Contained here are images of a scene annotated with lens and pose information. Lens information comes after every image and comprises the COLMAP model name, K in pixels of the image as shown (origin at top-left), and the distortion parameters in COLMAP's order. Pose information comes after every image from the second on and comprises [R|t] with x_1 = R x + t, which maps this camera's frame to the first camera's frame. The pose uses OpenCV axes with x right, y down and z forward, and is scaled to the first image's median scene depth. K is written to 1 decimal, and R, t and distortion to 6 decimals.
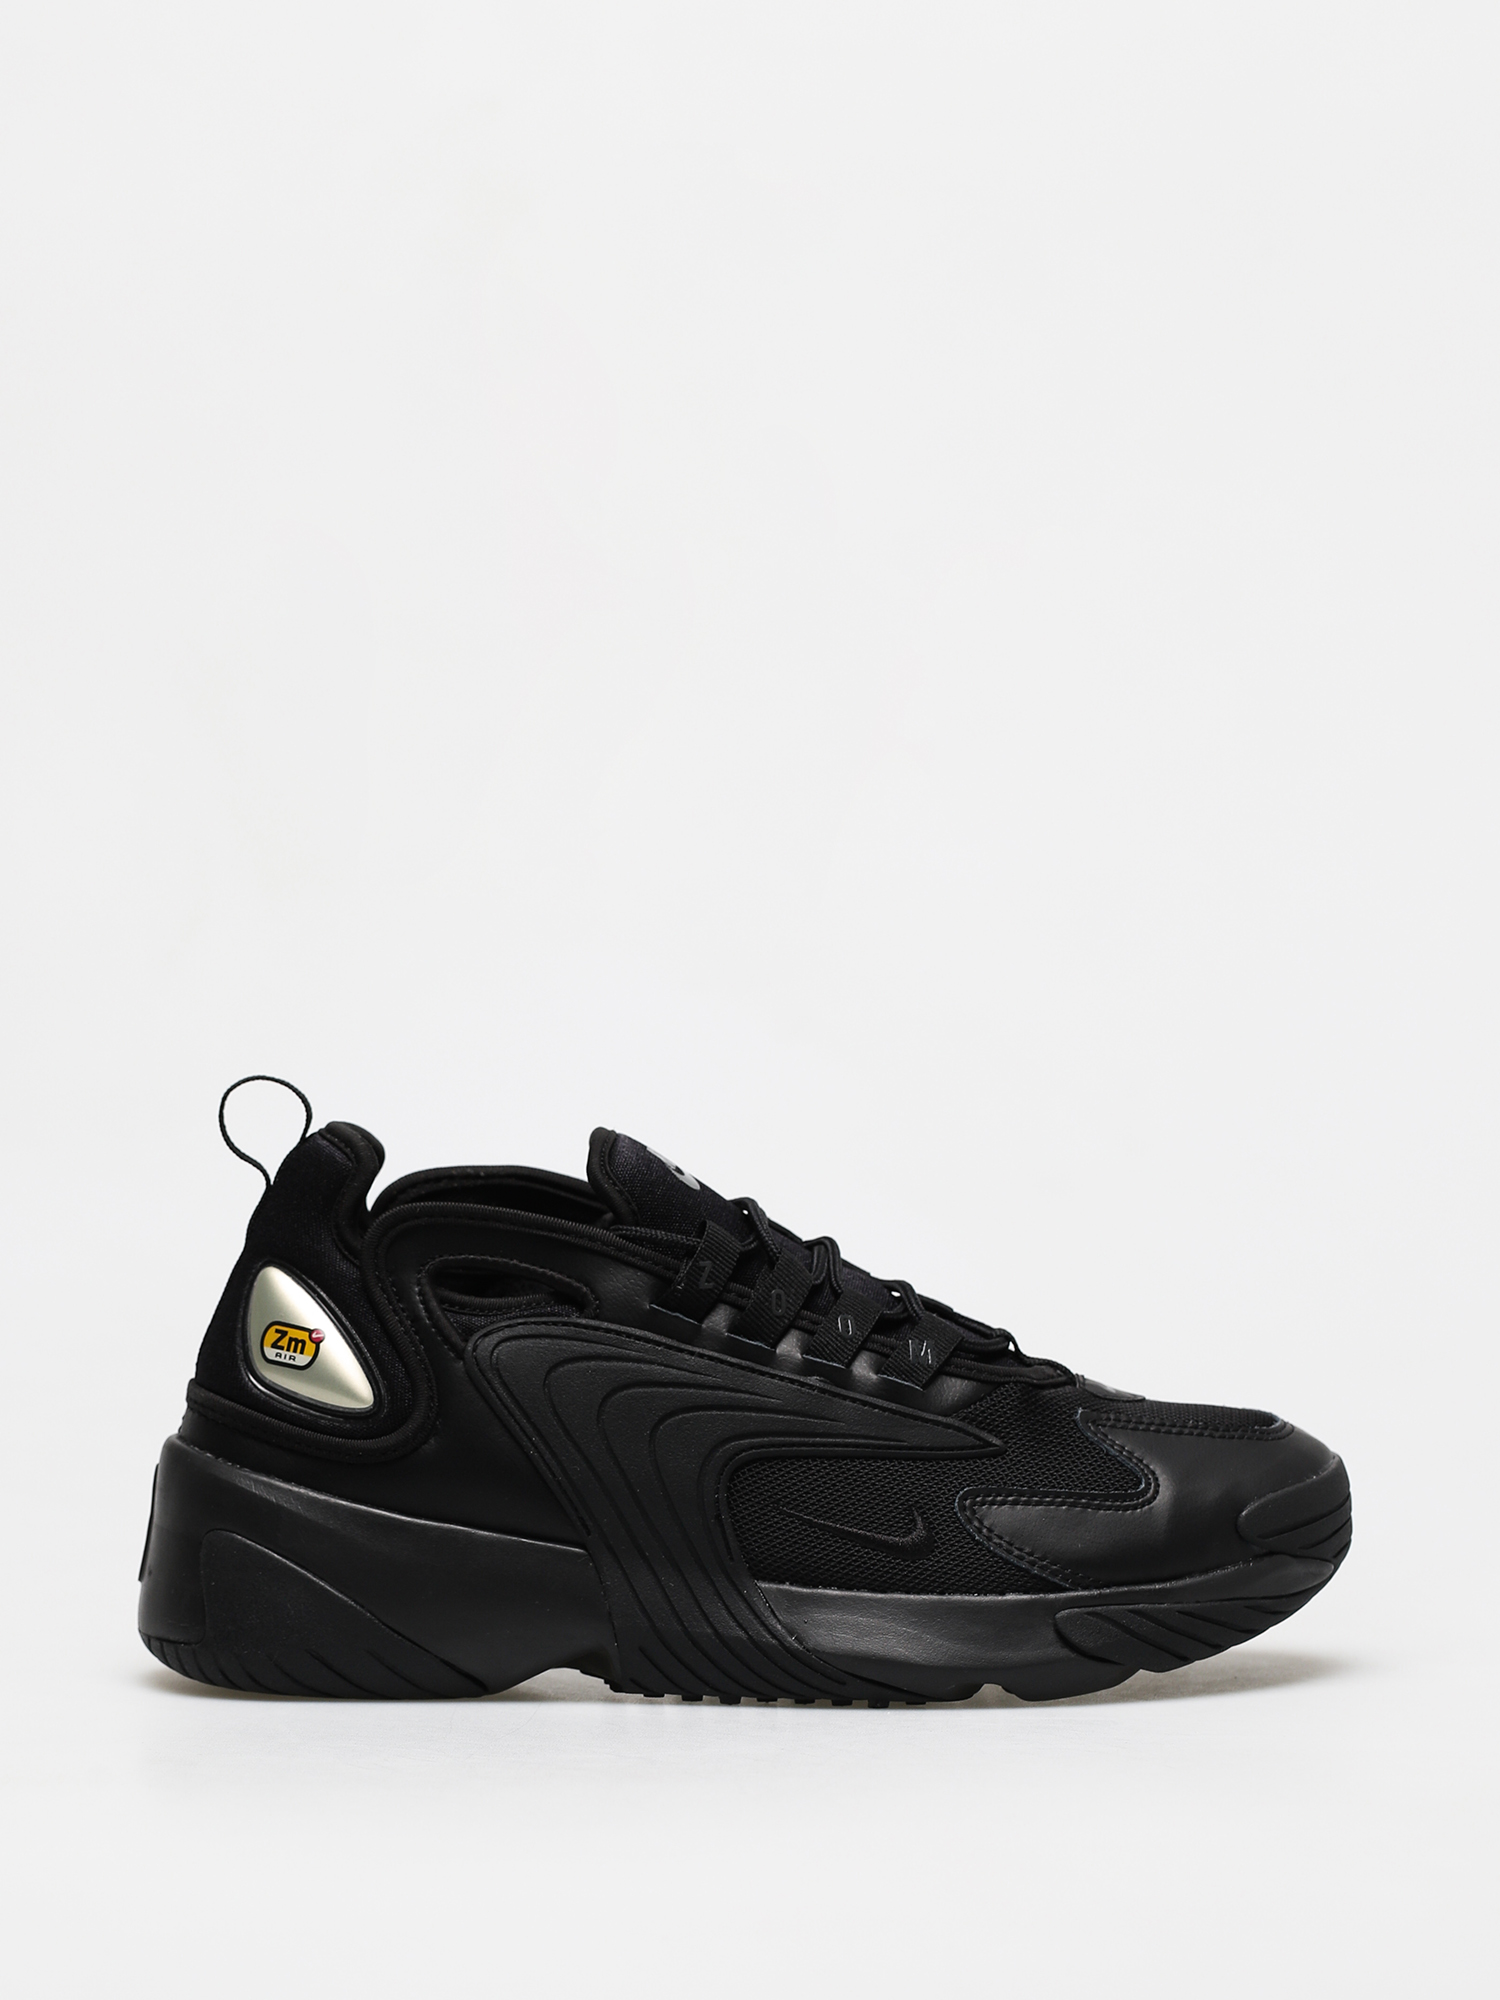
lens RADIAL K [[9315.8, 0, 750.0], [0, 9315.8, 1000.0], [0, 0, 1]] dist [-0.106869, -2.362271]
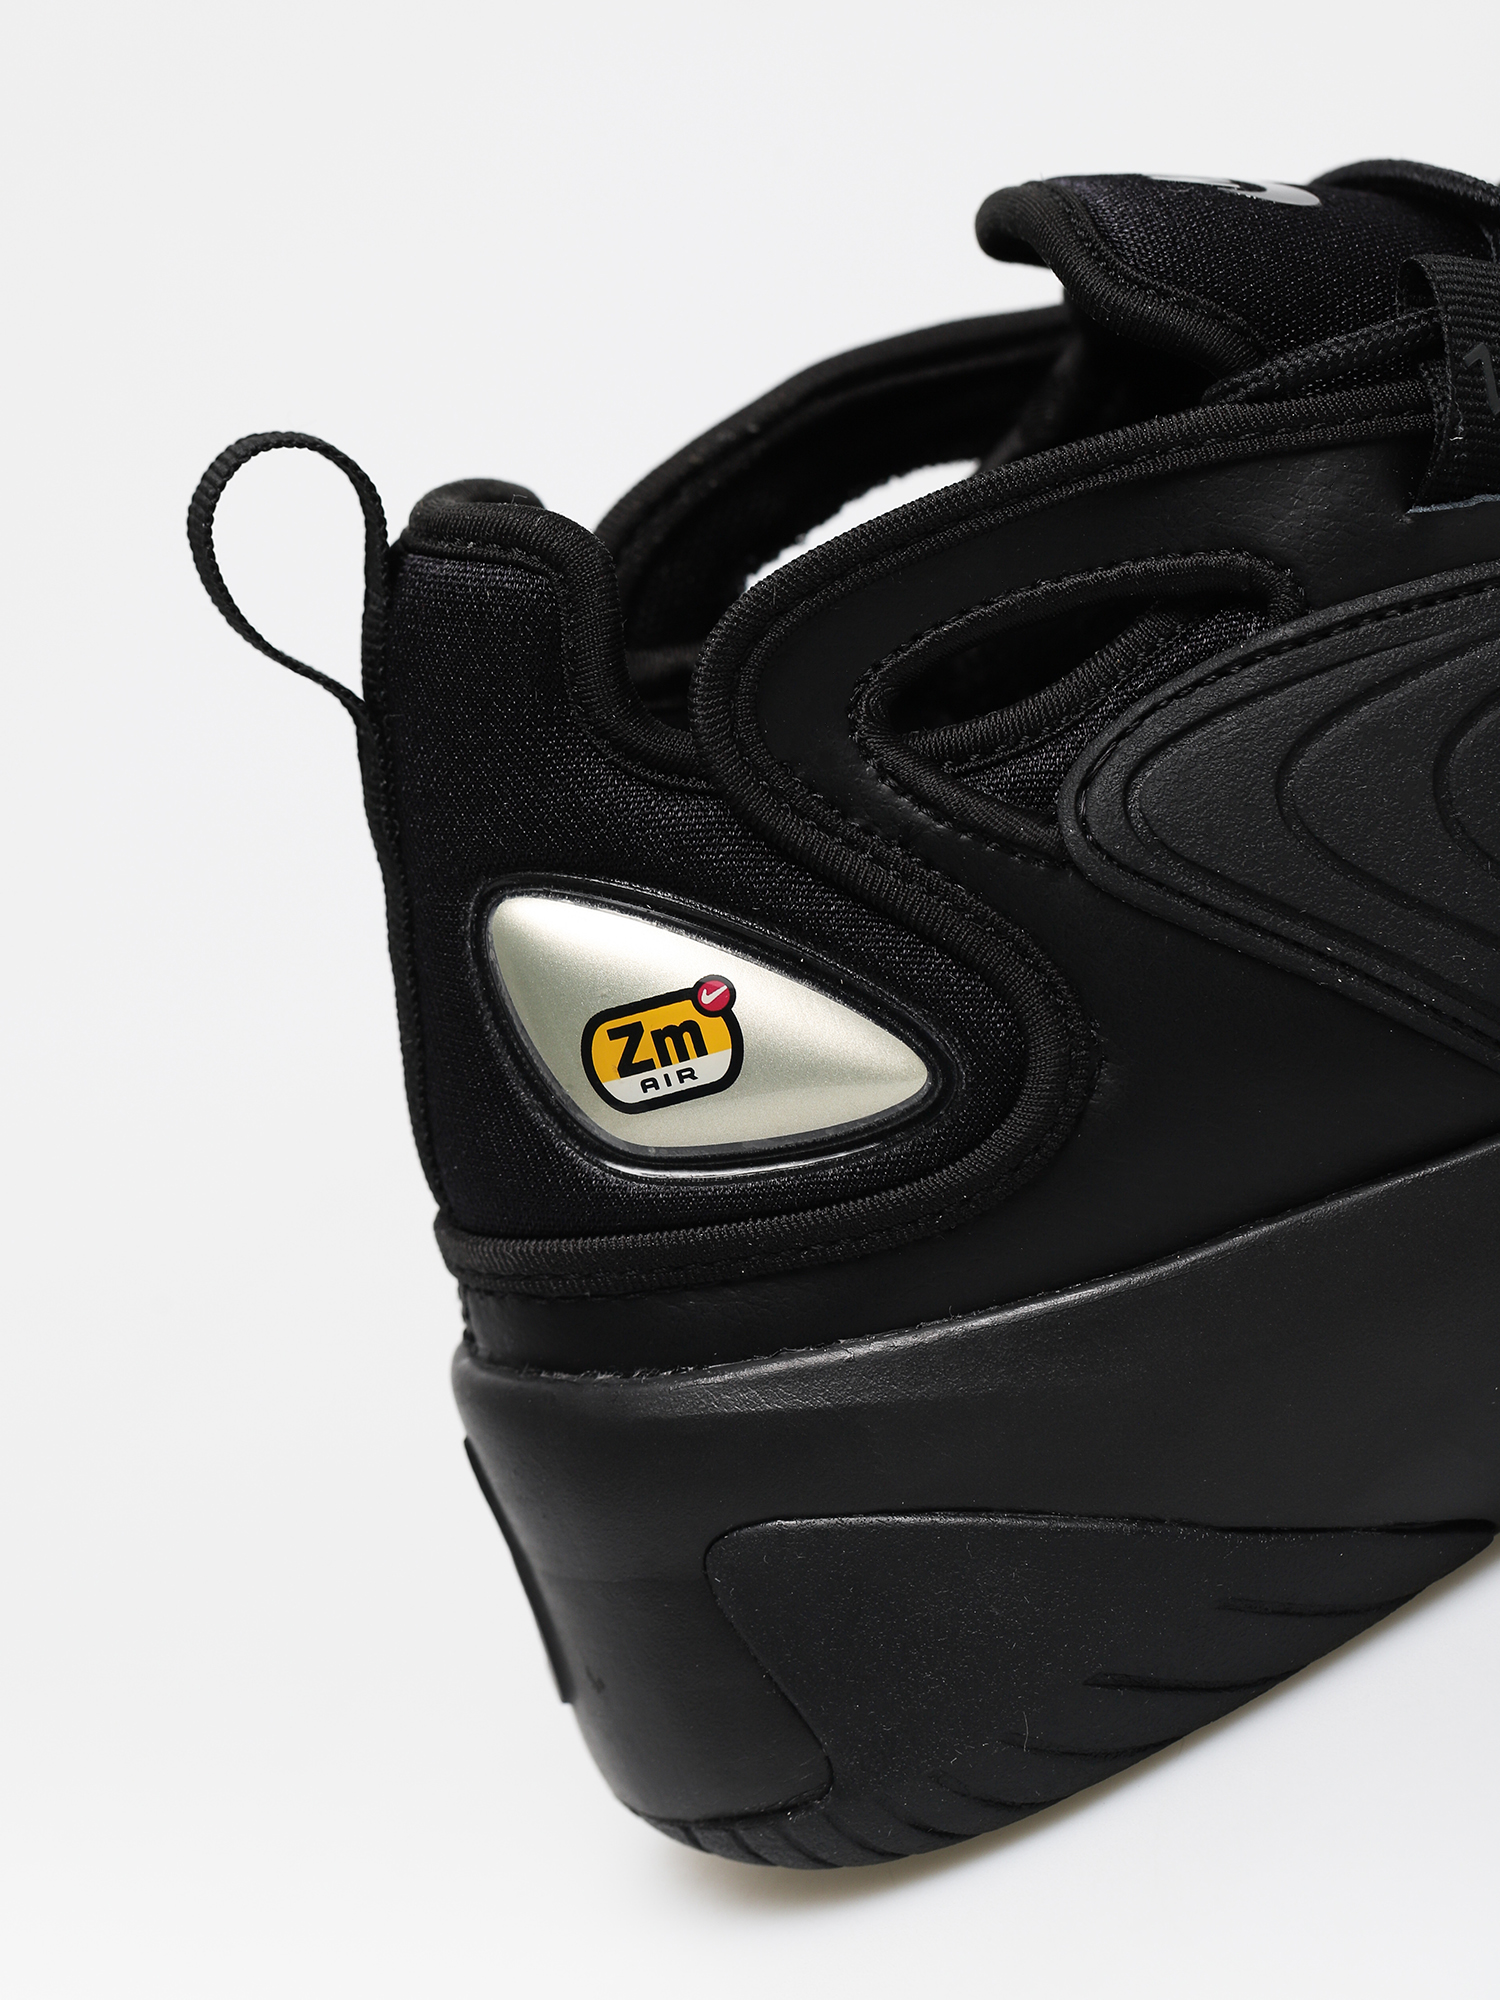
lens RADIAL K [[9315.8, 0, 750.0], [0, 9315.8, 1000.0], [0, 0, 1]] dist [-0.106869, -2.362271]
pose [[0.857727, -0.506881, 0.085881, -0.079647], [0.488131, 0.855375, 0.173382, -0.032375], [-0.161345, -0.106793, 0.981103, 0.608000]]
